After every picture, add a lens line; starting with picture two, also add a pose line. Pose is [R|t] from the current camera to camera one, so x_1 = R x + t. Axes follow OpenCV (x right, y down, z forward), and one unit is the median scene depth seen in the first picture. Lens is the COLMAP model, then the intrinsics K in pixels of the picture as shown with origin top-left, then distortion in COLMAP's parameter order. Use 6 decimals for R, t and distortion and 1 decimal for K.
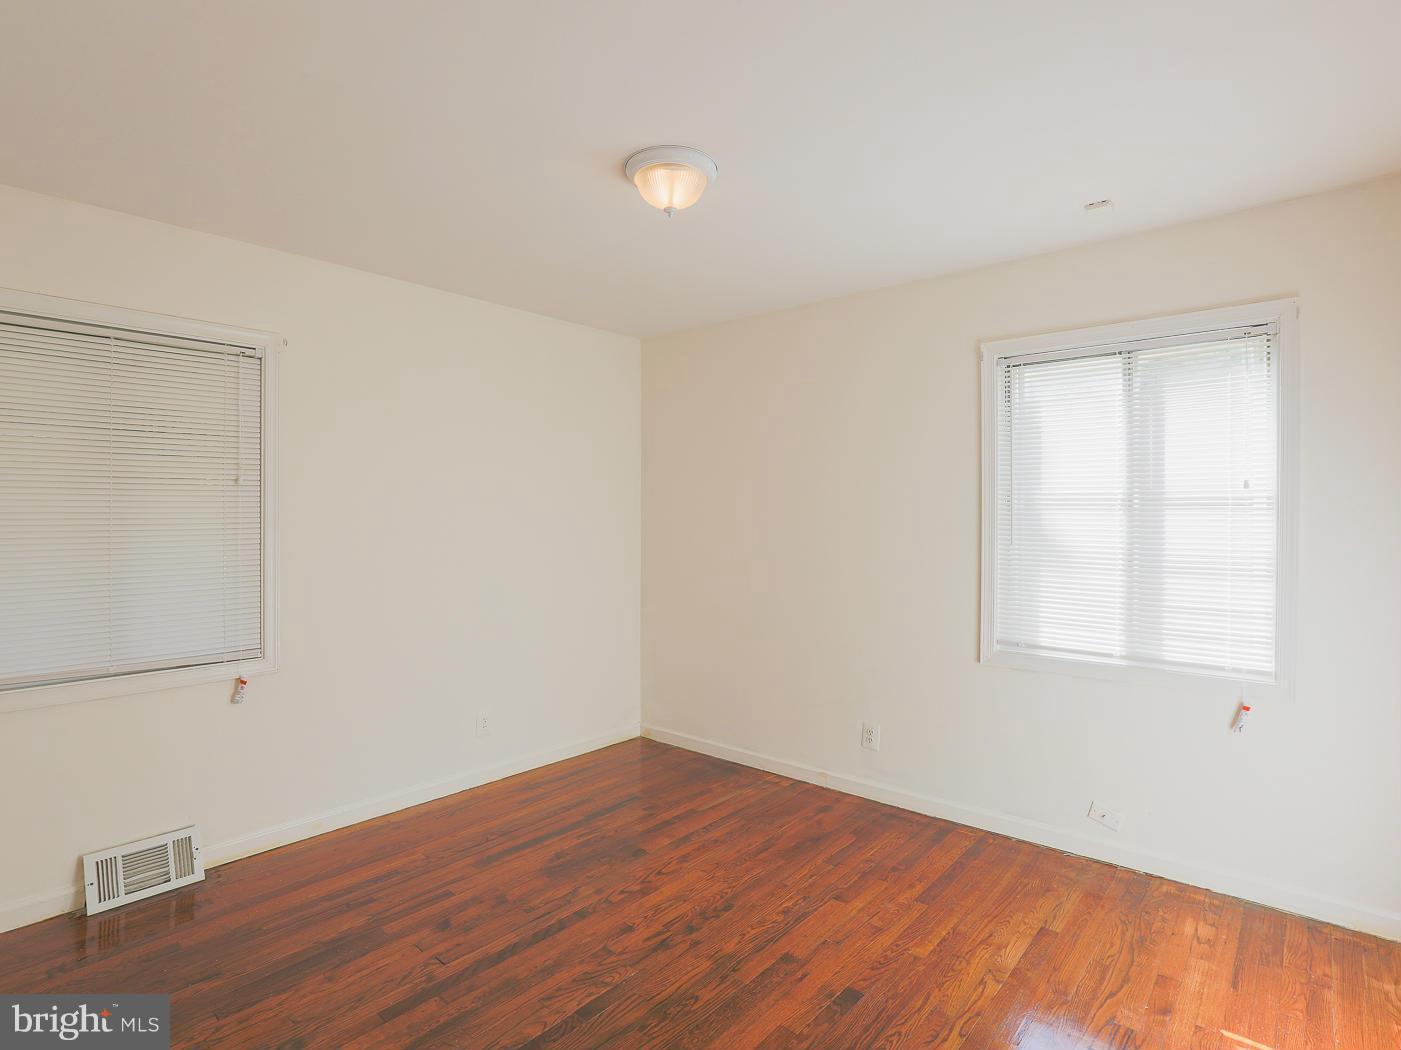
lens RADIAL K [[732.2, 0, 706.3], [0, 732.2, 524.3], [0, 0, 1]] dist [-0.056697, 0.022220]
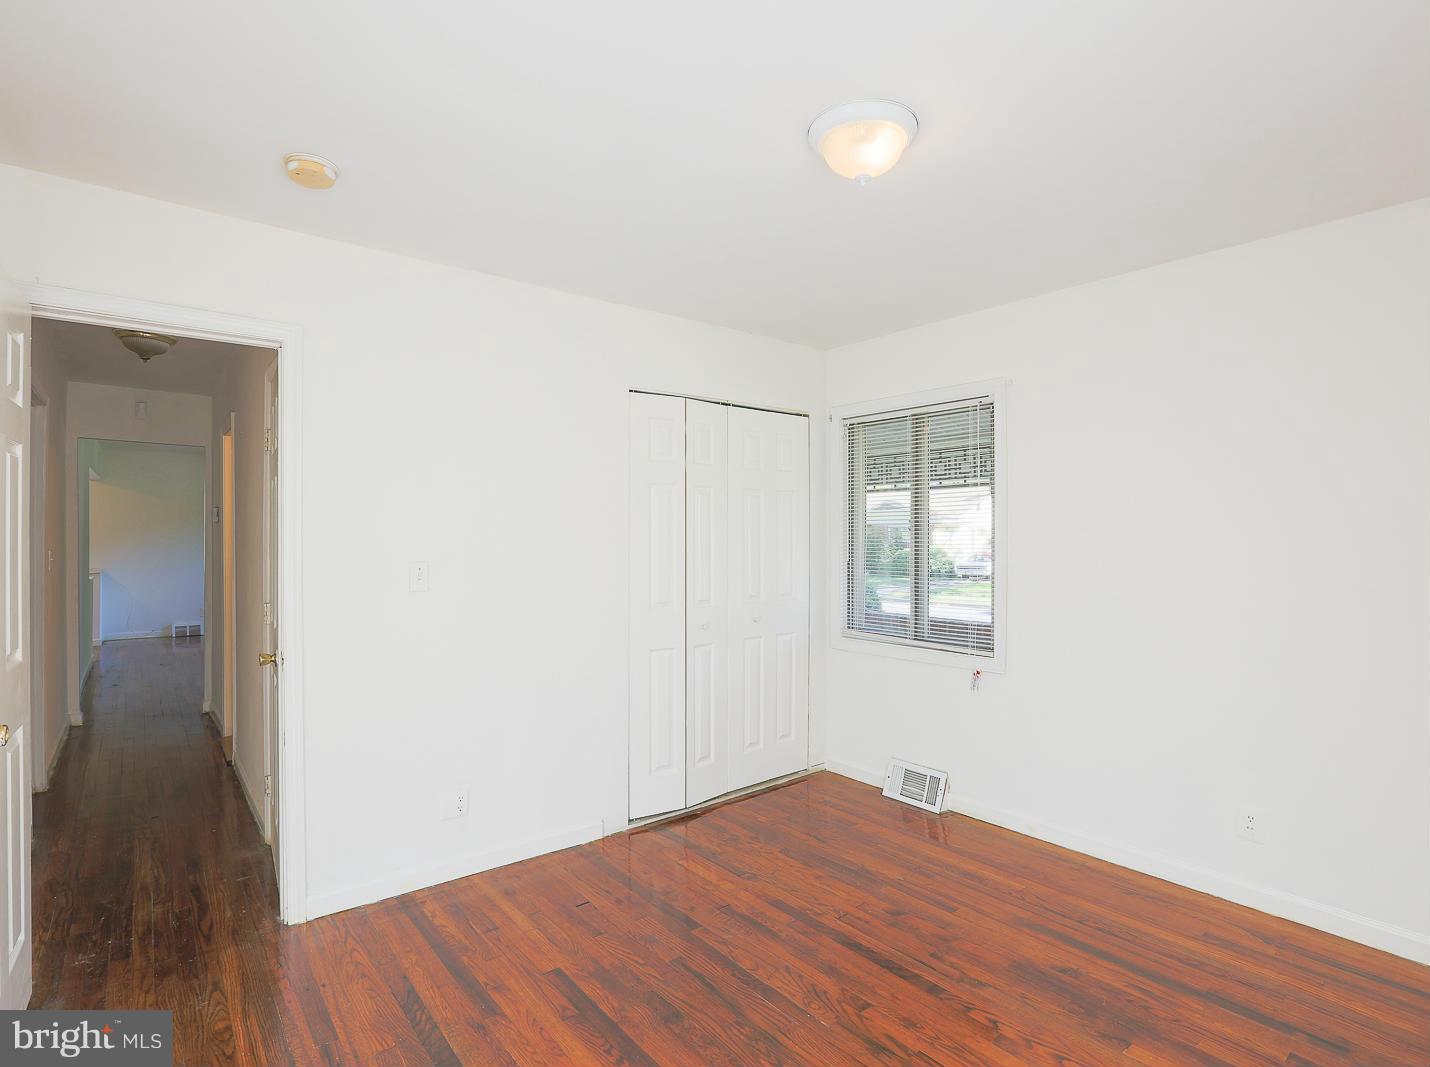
lens RADIAL K [[747.4, 0, 720.9], [0, 747.4, 532.8], [0, 0, 1]] dist [-0.056697, 0.022220]
pose [[-0.189500, -0.007831, -0.981850, 0.727974], [-0.015211, 0.999872, -0.005039, -0.007715], [0.981763, 0.013980, -0.189595, 0.871271]]
